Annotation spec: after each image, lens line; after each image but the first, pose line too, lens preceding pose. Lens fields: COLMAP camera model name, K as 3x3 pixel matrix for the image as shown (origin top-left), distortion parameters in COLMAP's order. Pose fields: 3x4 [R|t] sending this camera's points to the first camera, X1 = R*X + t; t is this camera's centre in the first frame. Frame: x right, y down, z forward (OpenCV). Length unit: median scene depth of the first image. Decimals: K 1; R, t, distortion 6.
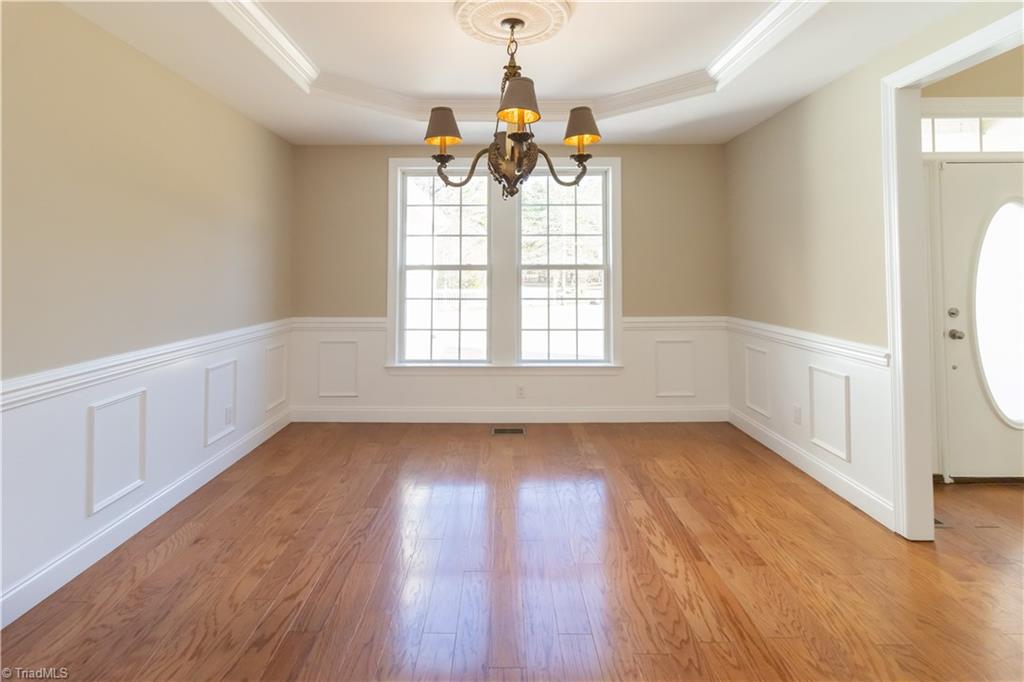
lens RADIAL K [[490.8, 0, 503.4], [0, 490.8, 260.6], [0, 0, 1]] dist [-0.003056, 0.000100]
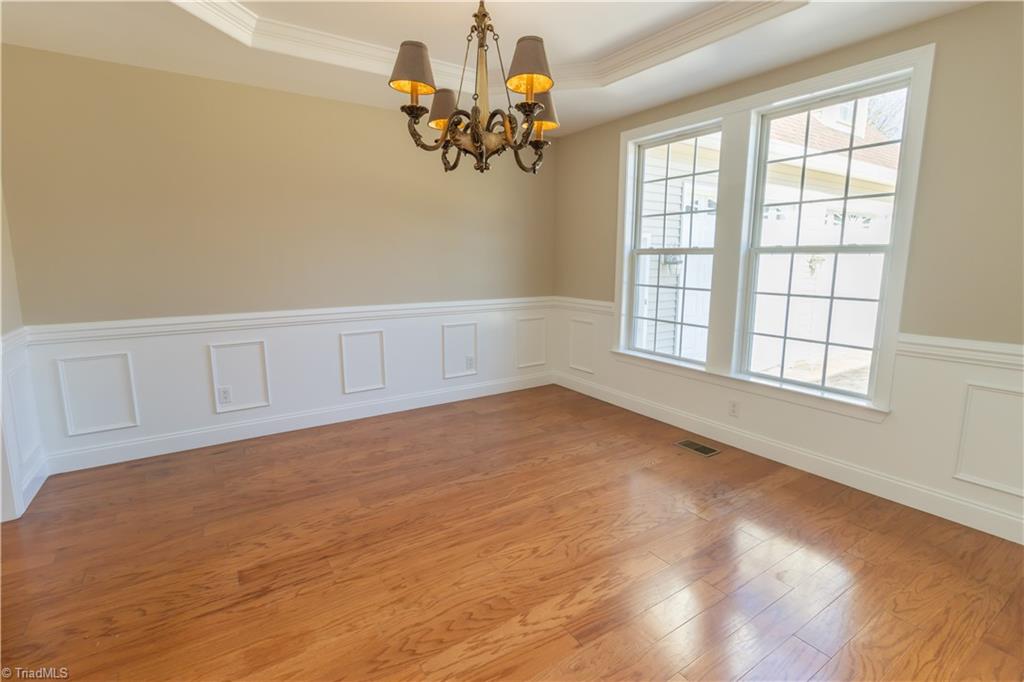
lens RADIAL K [[490.8, 0, 535.9], [0, 490.8, 340.0], [0, 0, 1]] dist [-0.003056, 0.000100]
pose [[0.564699, 0.141819, -0.813020, 0.506890], [0.015653, 0.983107, 0.182361, 0.006792], [0.825148, -0.115705, 0.552940, 0.316586]]
